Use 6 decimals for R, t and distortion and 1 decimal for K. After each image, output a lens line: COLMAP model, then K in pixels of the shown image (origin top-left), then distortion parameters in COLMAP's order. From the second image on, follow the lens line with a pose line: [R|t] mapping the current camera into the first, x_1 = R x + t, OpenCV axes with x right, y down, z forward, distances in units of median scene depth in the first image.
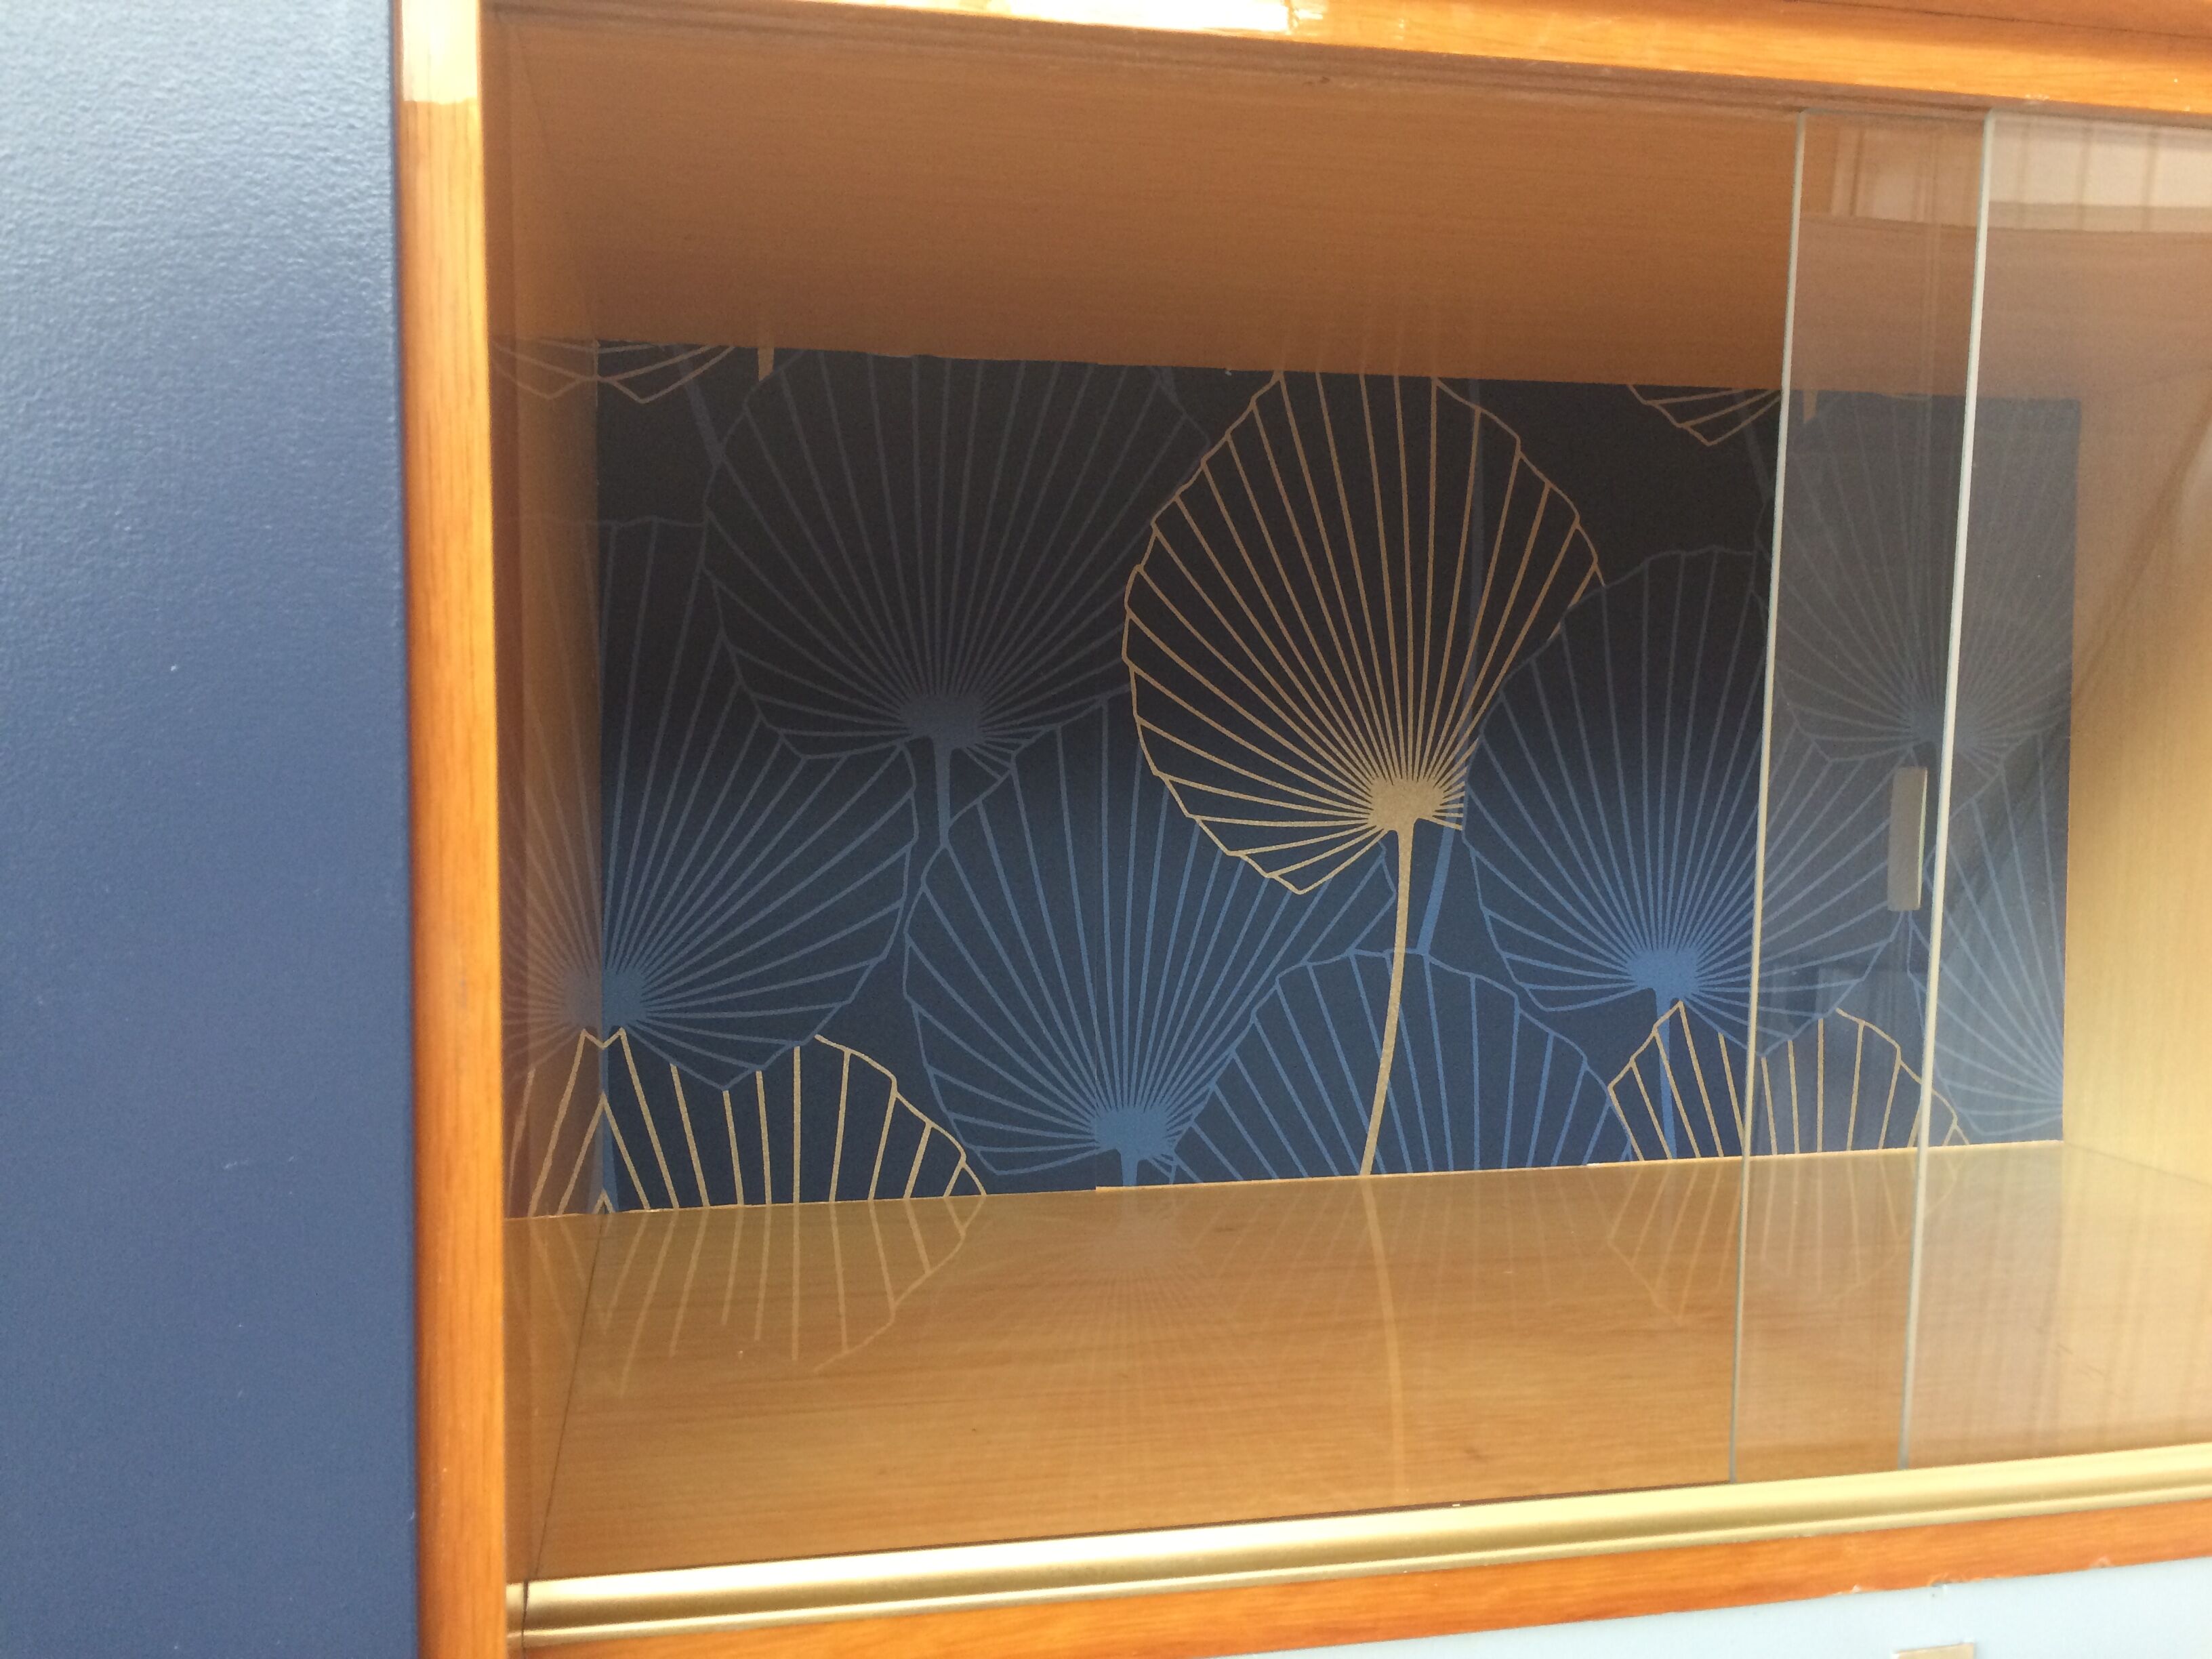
lens RADIAL K [[1897.3, 0, 1103.9], [0, 1897.3, 814.2], [0, 0, 1]] dist [0.075631, -0.106727]
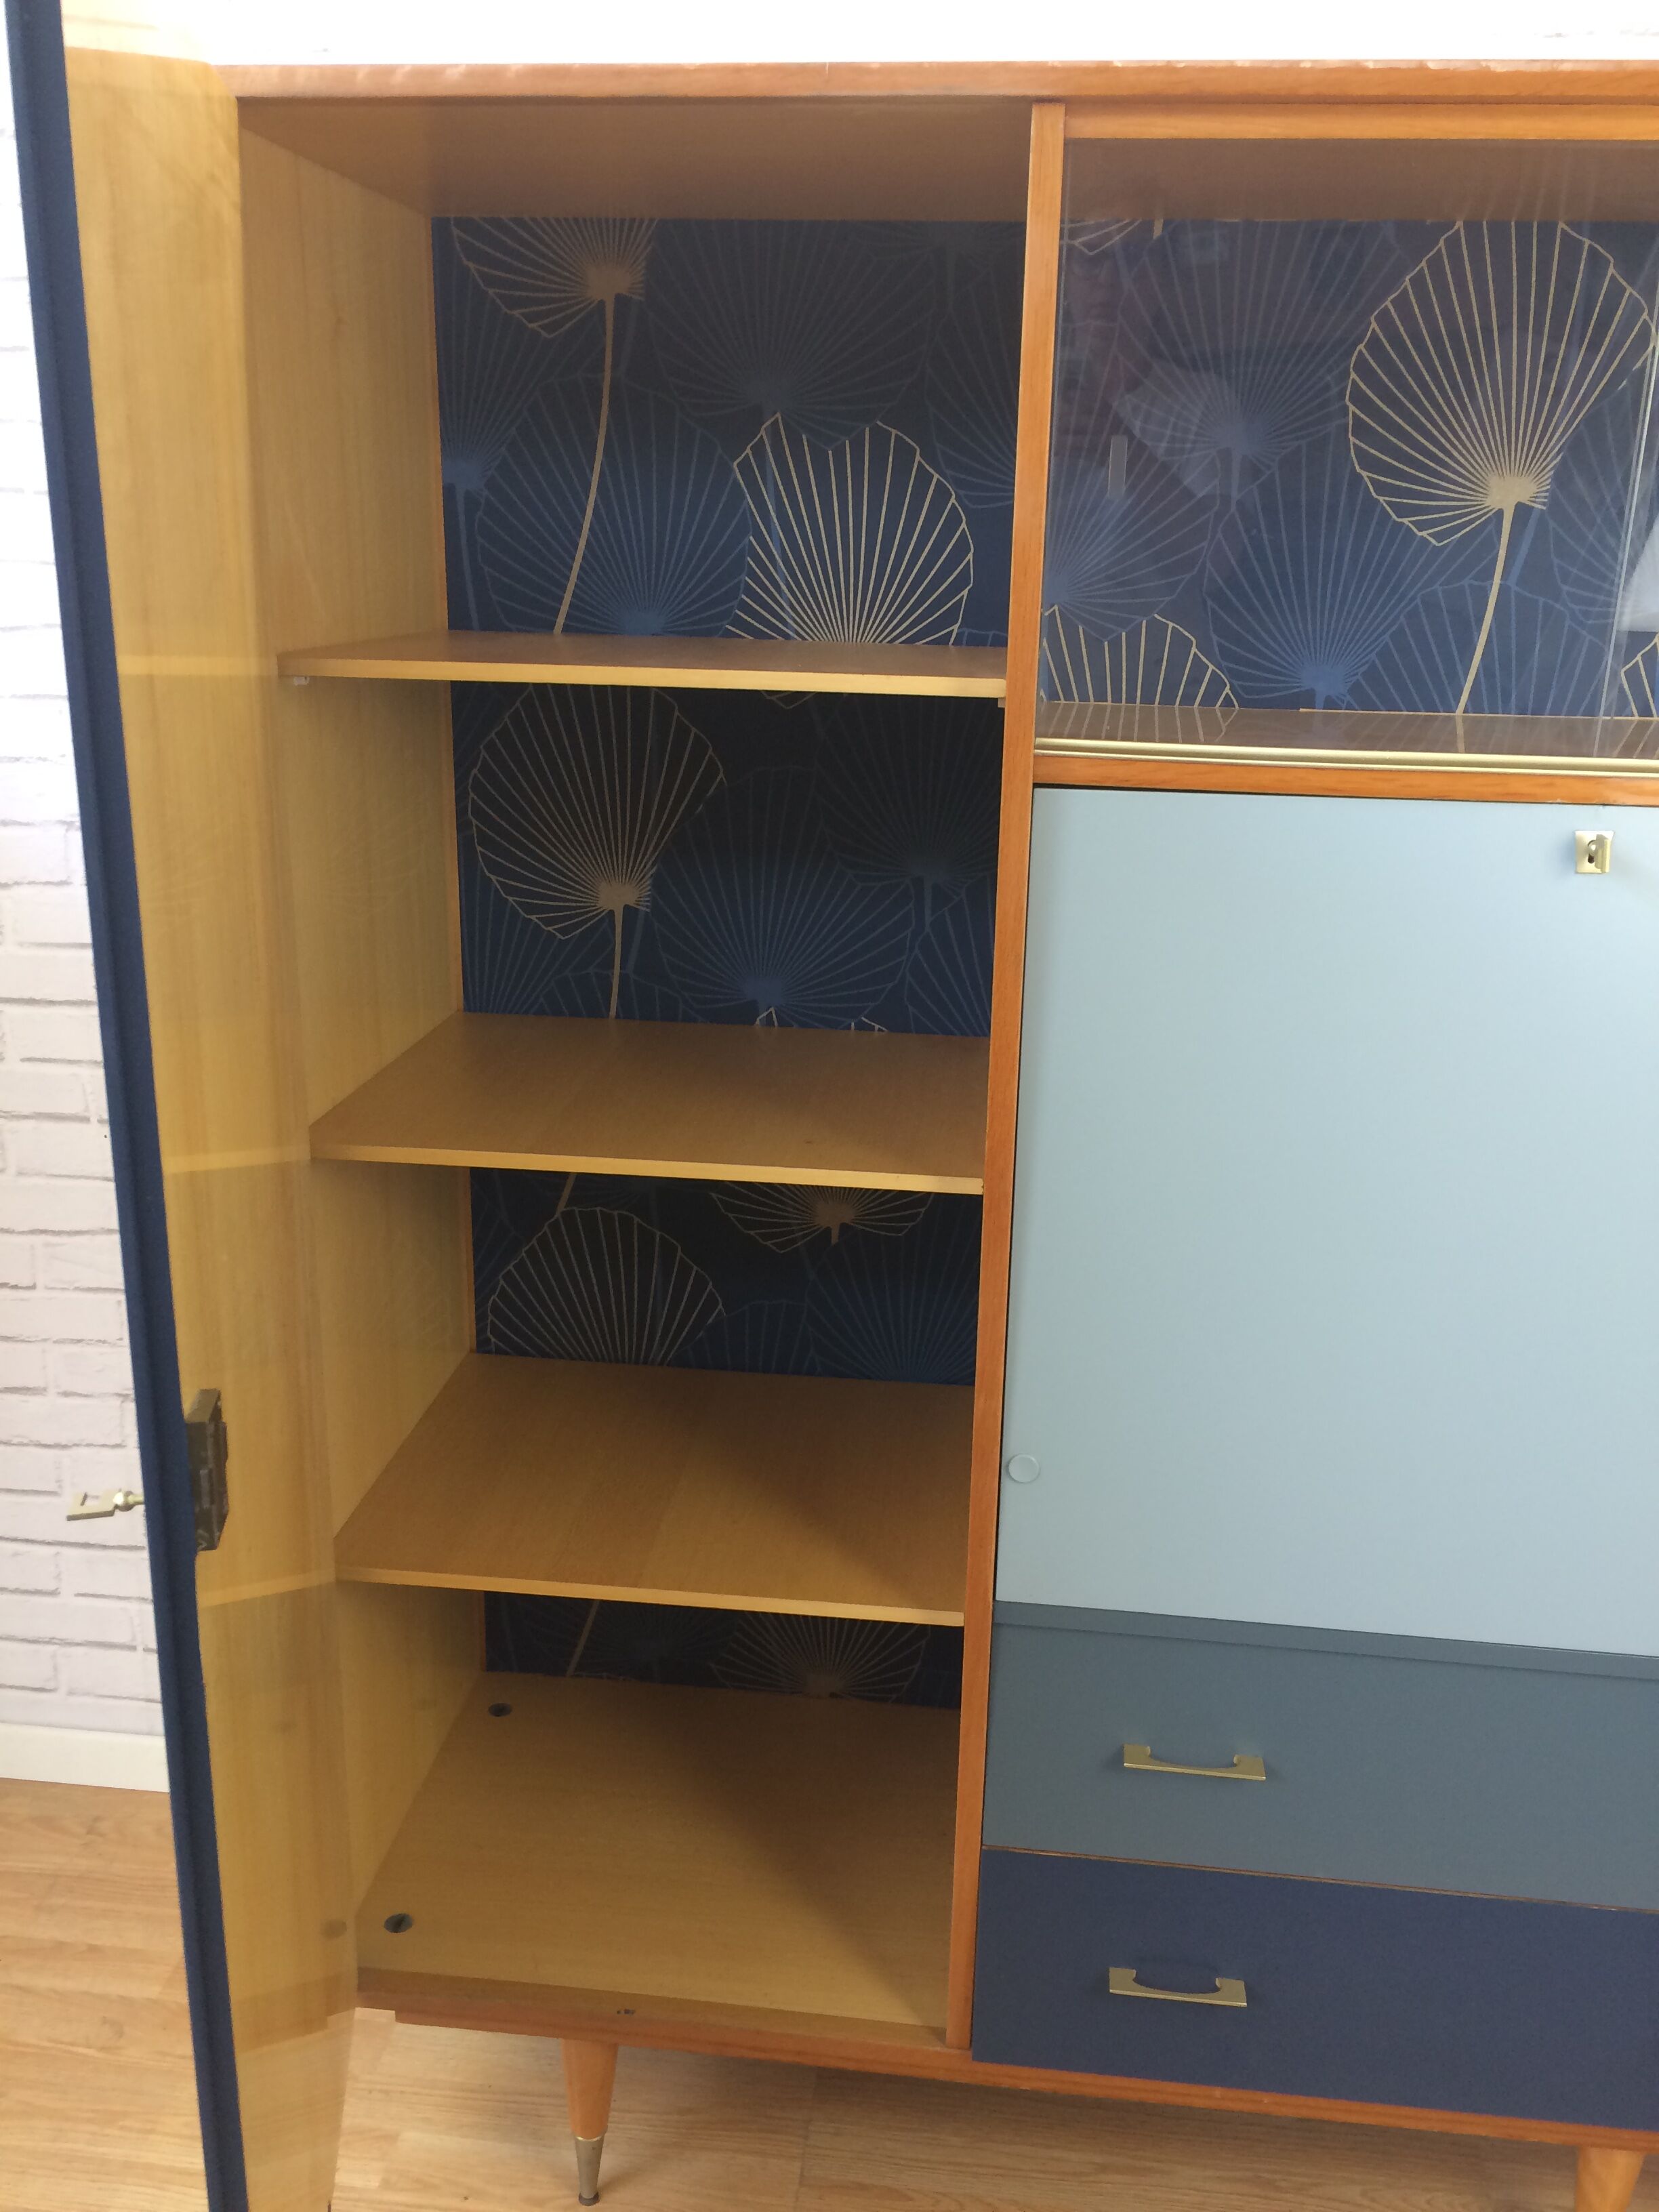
lens RADIAL K [[1897.3, 0, 829.5], [0, 1897.3, 1106.0], [0, 0, 1]] dist [0.075631, -0.106727]
pose [[0.944788, 0.114483, -0.307032, 0.176944], [-0.032402, 0.965031, 0.260127, 0.100390], [0.326076, -0.235816, 0.915459, -0.934045]]
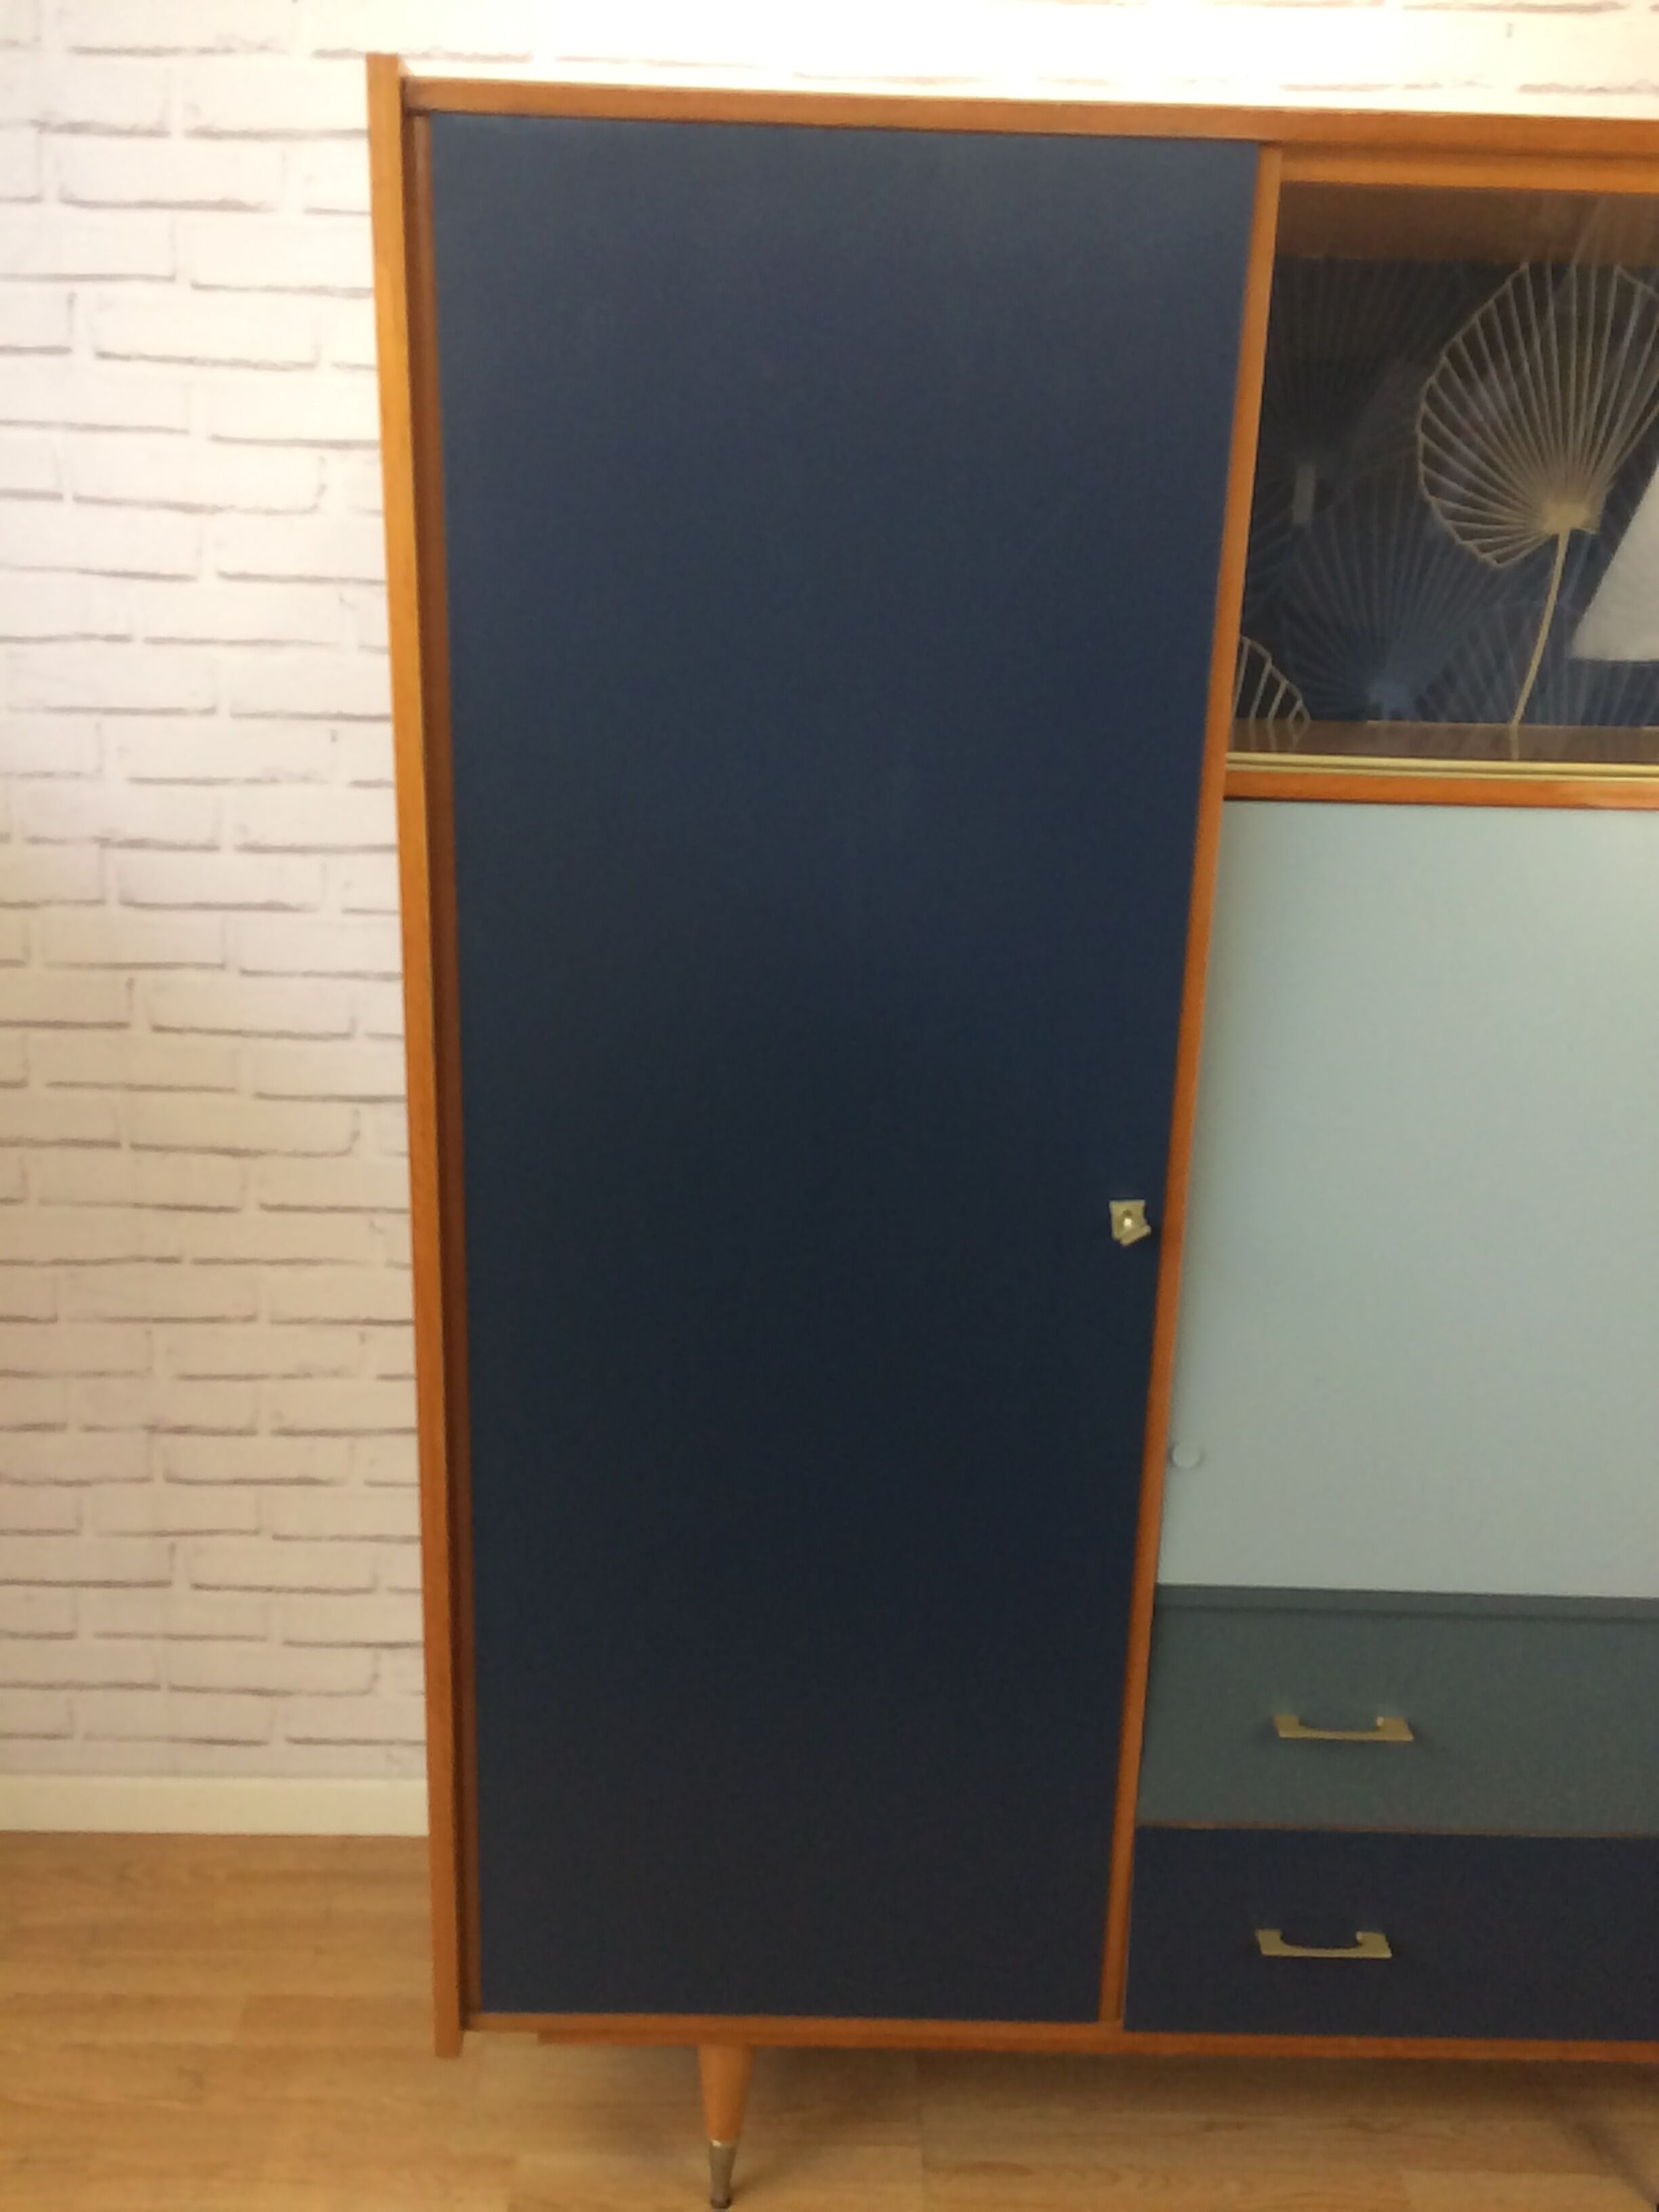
lens RADIAL K [[1878.6, 0, 834.6], [0, 1878.6, 1099.9], [0, 0, 1]] dist [0.071923, -0.086973]
pose [[0.977990, 0.088023, -0.189174, -0.137022], [-0.037926, 0.966548, 0.253665, 0.100033], [0.205174, -0.240907, 0.948613, -1.035955]]
